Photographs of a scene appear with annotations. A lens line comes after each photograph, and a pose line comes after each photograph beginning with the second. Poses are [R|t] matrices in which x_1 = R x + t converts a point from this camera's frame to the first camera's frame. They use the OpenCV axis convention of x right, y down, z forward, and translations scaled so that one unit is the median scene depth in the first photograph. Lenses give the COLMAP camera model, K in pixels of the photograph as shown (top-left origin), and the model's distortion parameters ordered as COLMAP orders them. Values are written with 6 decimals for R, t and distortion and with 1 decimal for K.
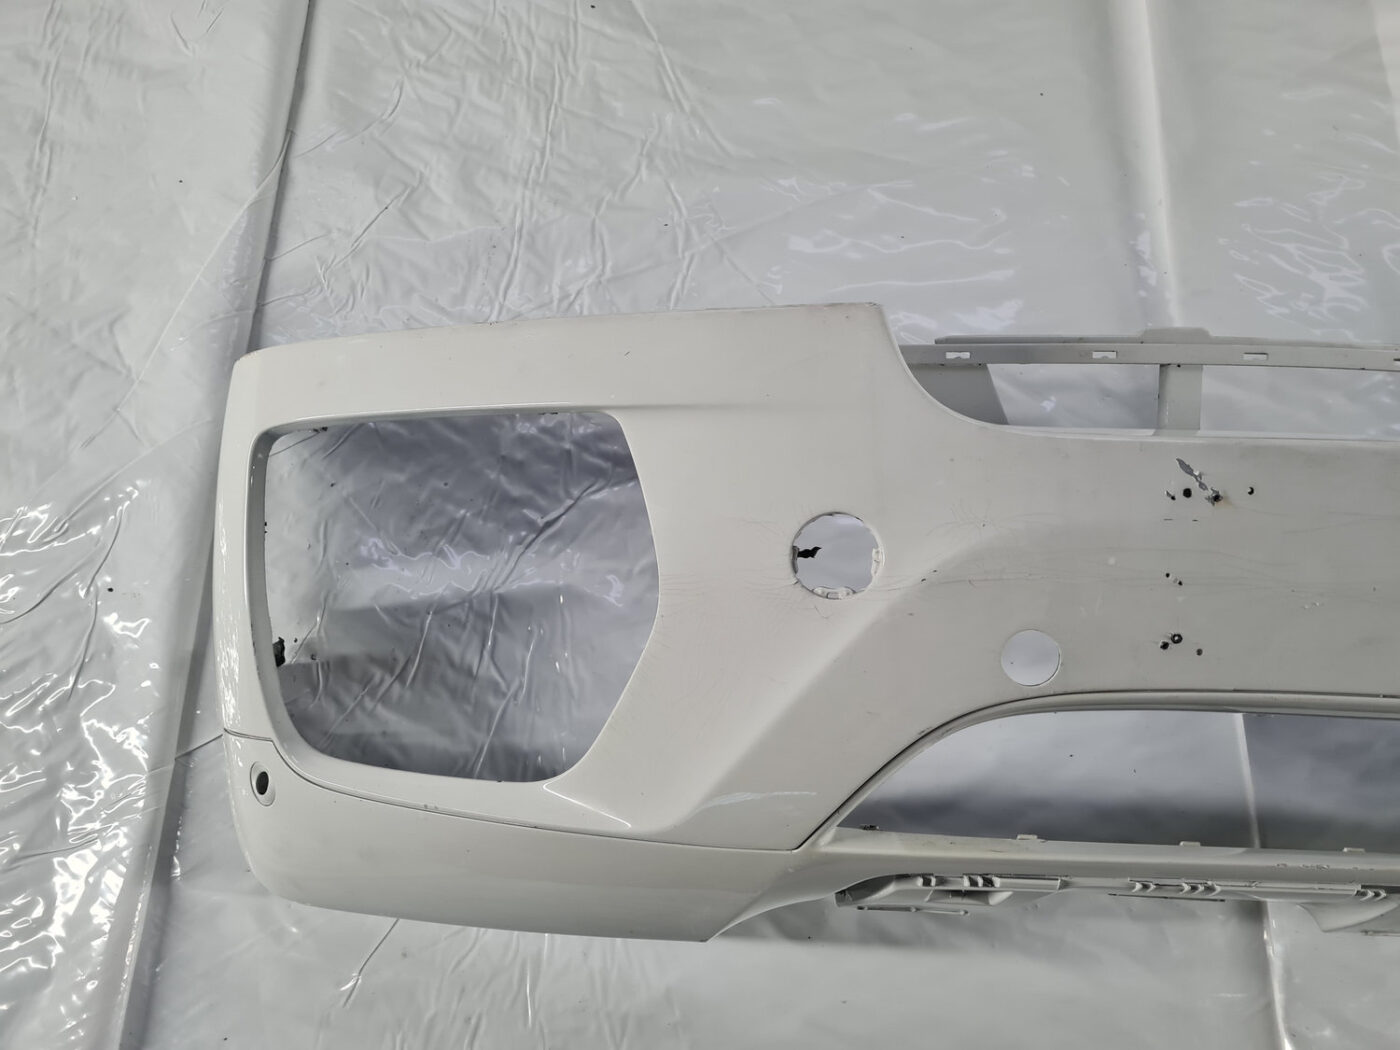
lens RADIAL K [[1142.0, 0, 708.3], [0, 1142.0, 476.7], [0, 0, 1]] dist [0.057672, -0.082028]
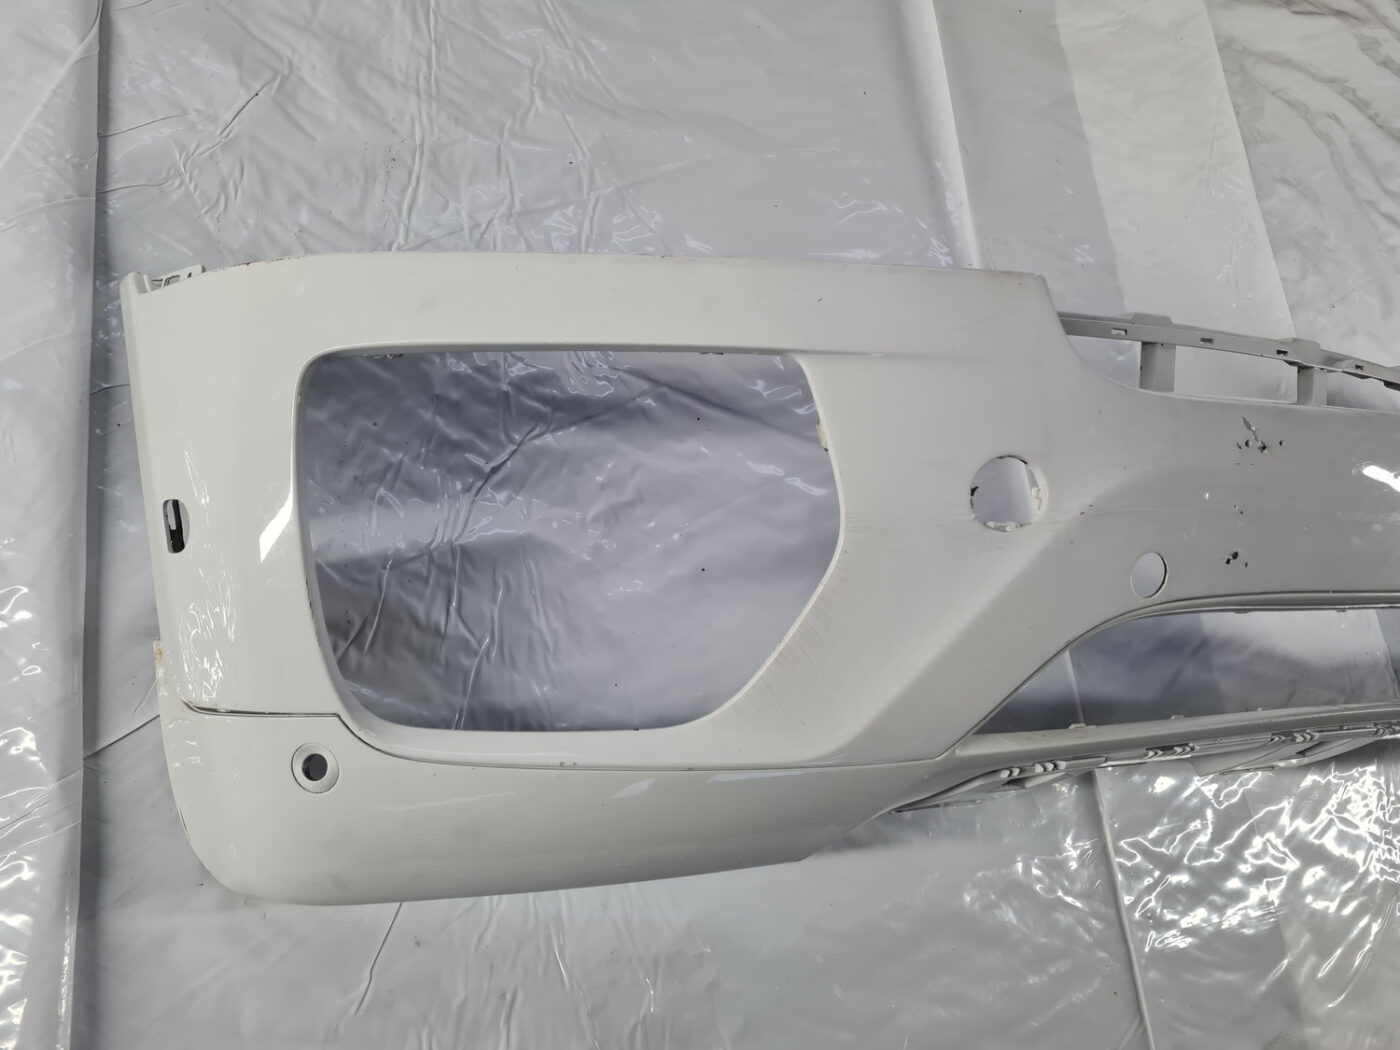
lens RADIAL K [[1142.0, 0, 708.3], [0, 1142.0, 476.7], [0, 0, 1]] dist [0.057672, -0.082028]
pose [[0.866554, 0.005942, 0.499049, -0.448288], [-0.021972, 0.999414, 0.026253, 0.018068], [-0.498600, -0.033715, 0.866176, 0.101188]]
